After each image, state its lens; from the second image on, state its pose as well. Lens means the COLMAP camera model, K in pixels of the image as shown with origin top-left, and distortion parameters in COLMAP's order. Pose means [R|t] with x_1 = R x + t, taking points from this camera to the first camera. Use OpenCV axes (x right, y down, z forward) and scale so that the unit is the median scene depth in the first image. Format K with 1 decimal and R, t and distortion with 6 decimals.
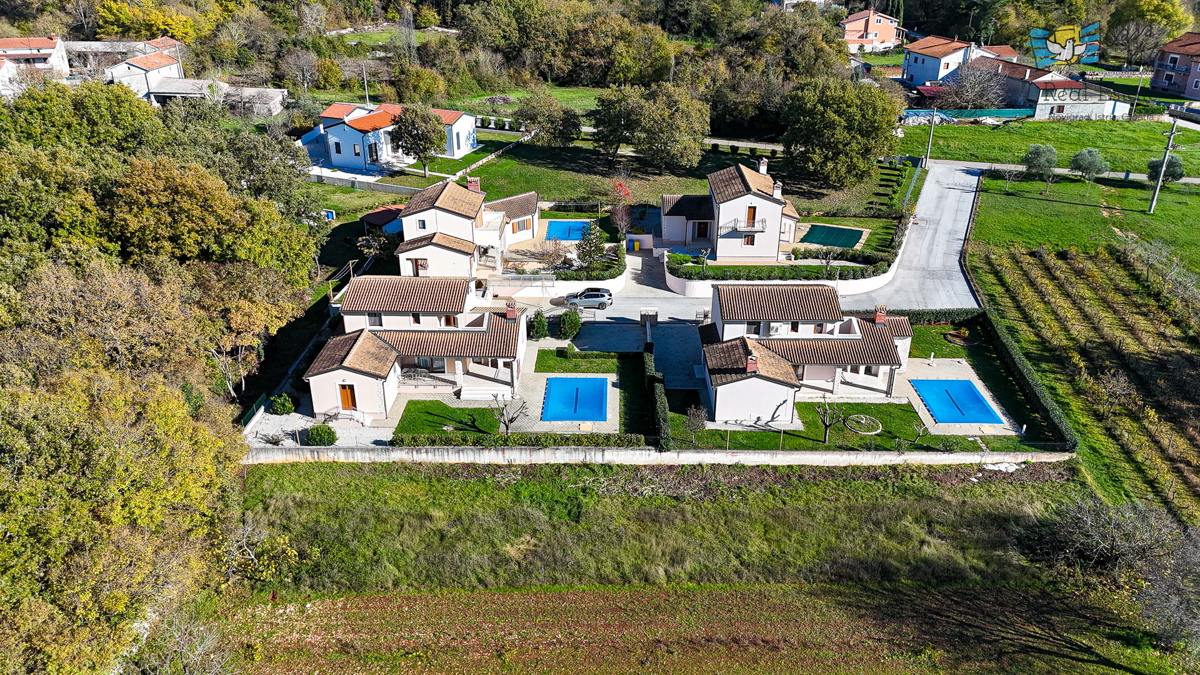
lens RADIAL K [[870.6, 0, 600.0], [0, 870.6, 337.5], [0, 0, 1]] dist [0.089124, -0.087108]
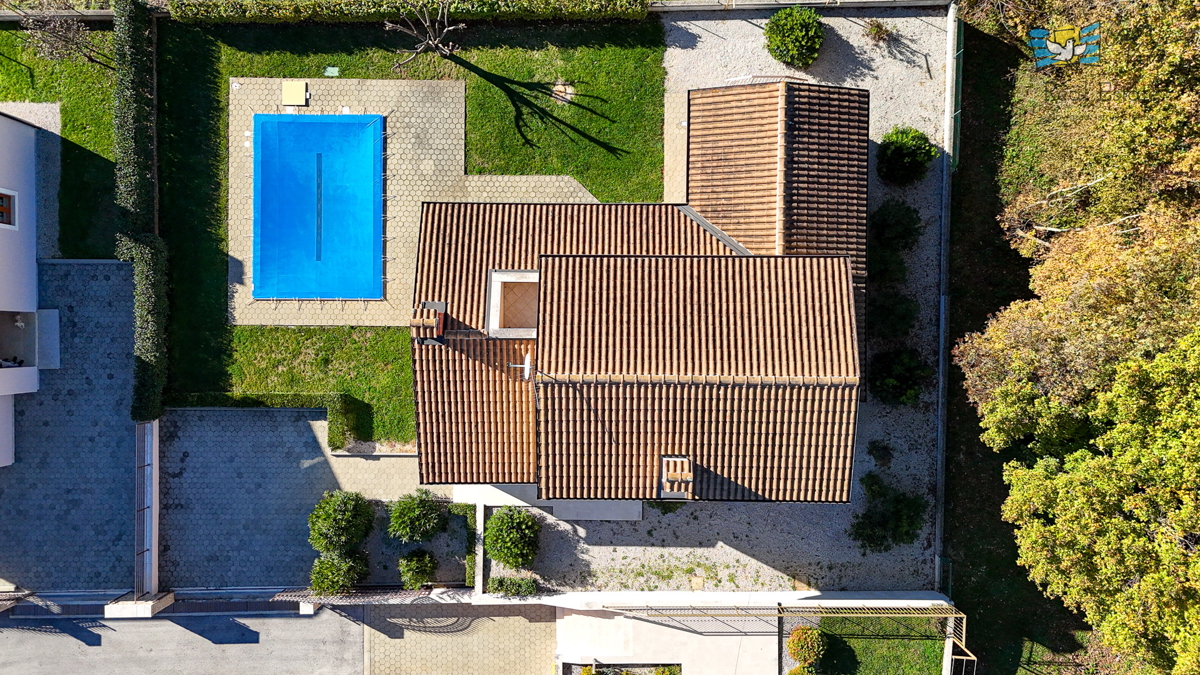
lens RADIAL K [[870.6, 0, 600.0], [0, 870.6, 337.5], [0, 0, 1]] dist [0.089124, -0.087108]
pose [[-0.999680, 0.020602, 0.014649, -0.189467], [0.004643, -0.419993, 0.907515, -0.404759], [0.024849, 0.907293, 0.419763, 0.866425]]
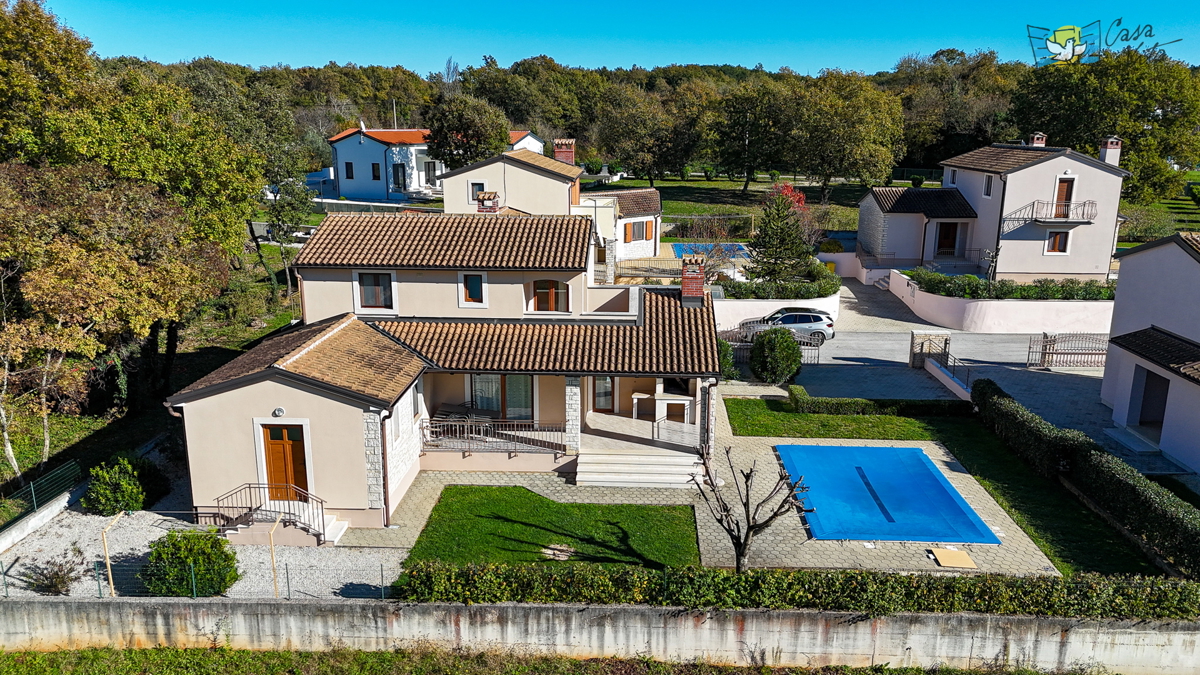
lens RADIAL K [[870.6, 0, 600.0], [0, 870.6, 337.5], [0, 0, 1]] dist [0.089124, -0.087108]
pose [[0.999673, 0.007813, -0.024334, -0.140115], [-0.012491, 0.980023, -0.198494, 0.083743], [0.022297, 0.198733, 0.979800, 0.600366]]
